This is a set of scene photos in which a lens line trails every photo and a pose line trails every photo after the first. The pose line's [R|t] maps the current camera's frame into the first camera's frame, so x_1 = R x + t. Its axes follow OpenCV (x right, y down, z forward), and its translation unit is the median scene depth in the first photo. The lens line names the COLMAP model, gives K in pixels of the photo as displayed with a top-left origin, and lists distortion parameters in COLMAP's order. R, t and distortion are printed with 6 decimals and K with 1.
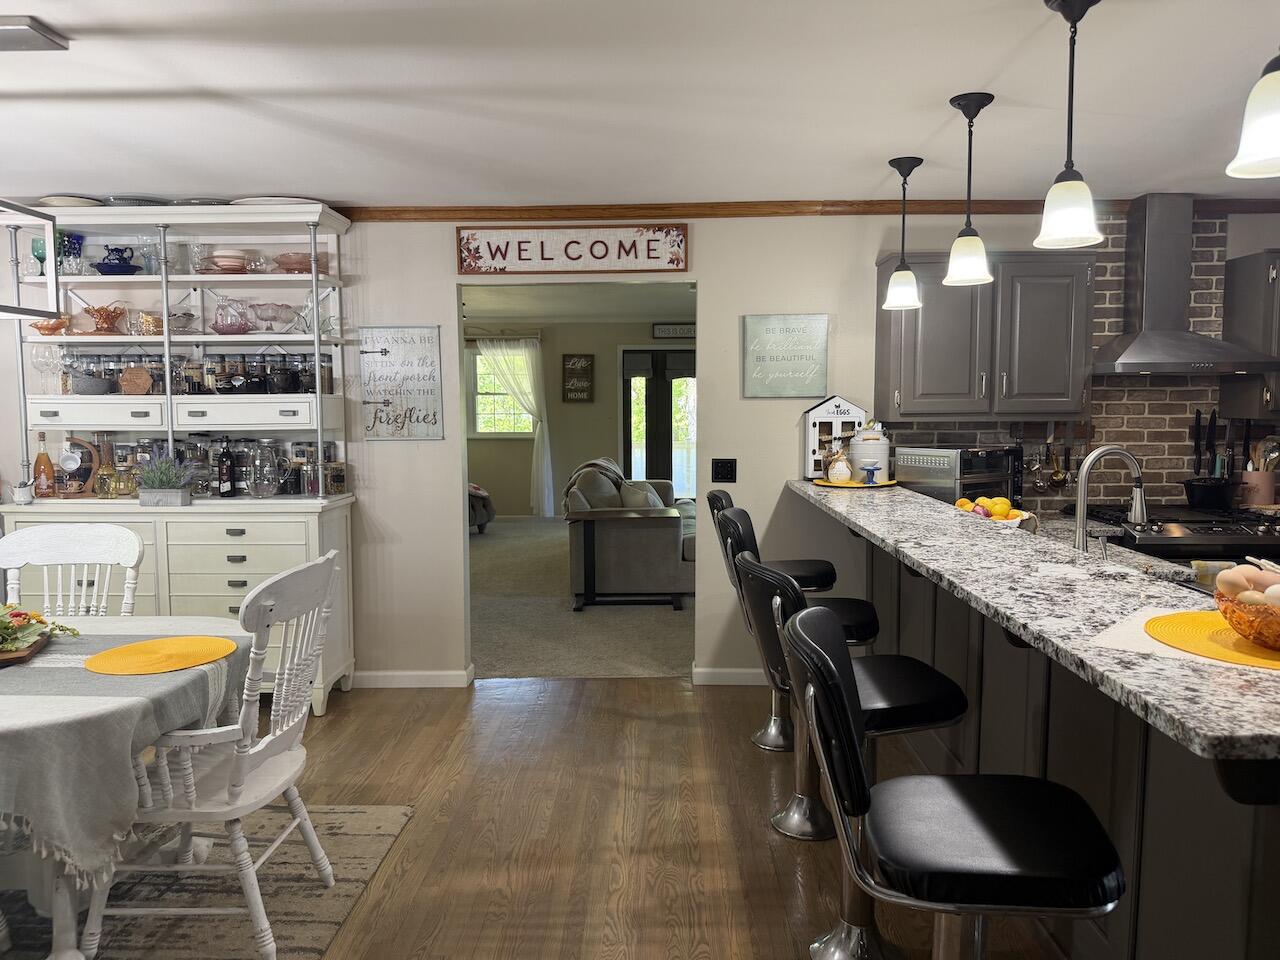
lens RADIAL K [[901.9, 0, 631.9], [0, 901.9, 460.2], [0, 0, 1]] dist [0.059544, -0.083025]
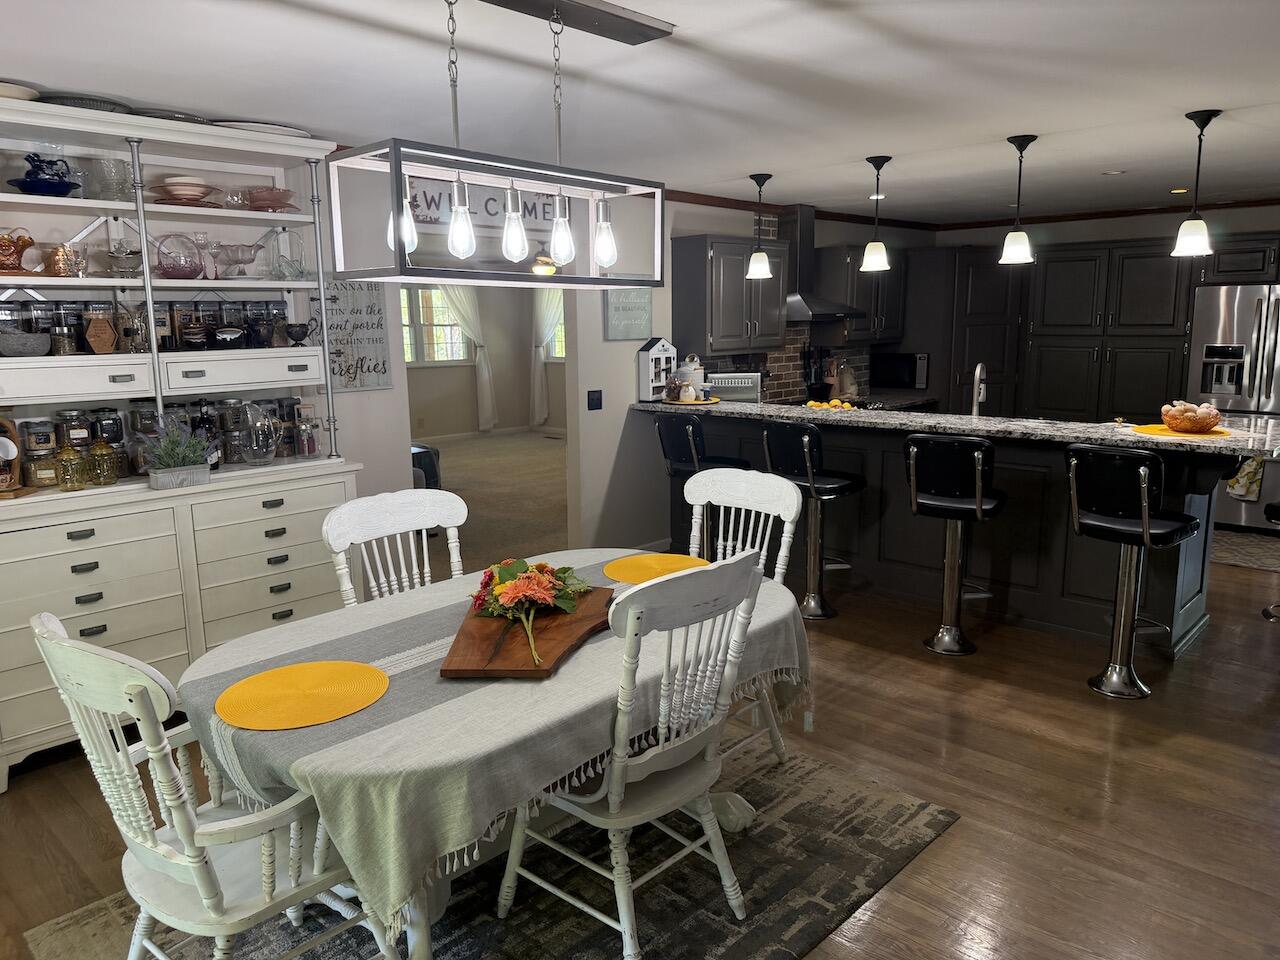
lens RADIAL K [[901.9, 0, 649.2], [0, 901.9, 474.4], [0, 0, 1]] dist [0.059544, -0.083025]
pose [[0.678469, -0.129964, 0.723042, -0.769120], [0.060415, 0.990764, 0.121396, -0.033933], [-0.732141, -0.038681, 0.680054, 0.105532]]
